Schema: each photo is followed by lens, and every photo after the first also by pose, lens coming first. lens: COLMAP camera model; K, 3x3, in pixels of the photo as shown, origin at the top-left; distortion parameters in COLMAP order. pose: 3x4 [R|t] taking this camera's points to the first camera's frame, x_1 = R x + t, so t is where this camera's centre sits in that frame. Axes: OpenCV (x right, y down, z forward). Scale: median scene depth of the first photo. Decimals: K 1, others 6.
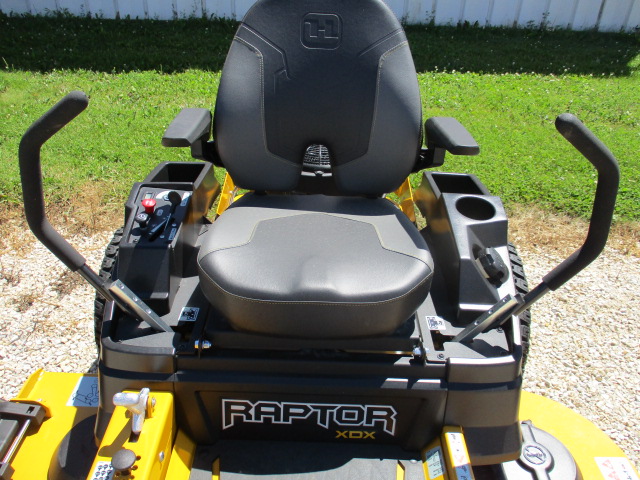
lens RADIAL K [[539.3, 0, 313.5], [0, 539.3, 243.0], [0, 0, 1]] dist [-0.023020, 0.004131]
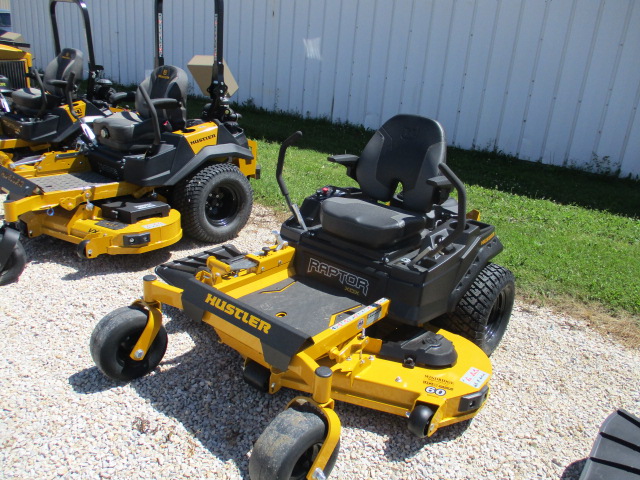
lens RADIAL K [[539.3, 0, 322.3], [0, 539.3, 235.9], [0, 0, 1]] dist [-0.023020, 0.004131]
pose [[0.794649, 0.236209, -0.559230, 1.149226], [-0.369690, 0.918976, -0.137160, 0.476941], [0.481520, 0.315736, 0.817587, -0.972216]]
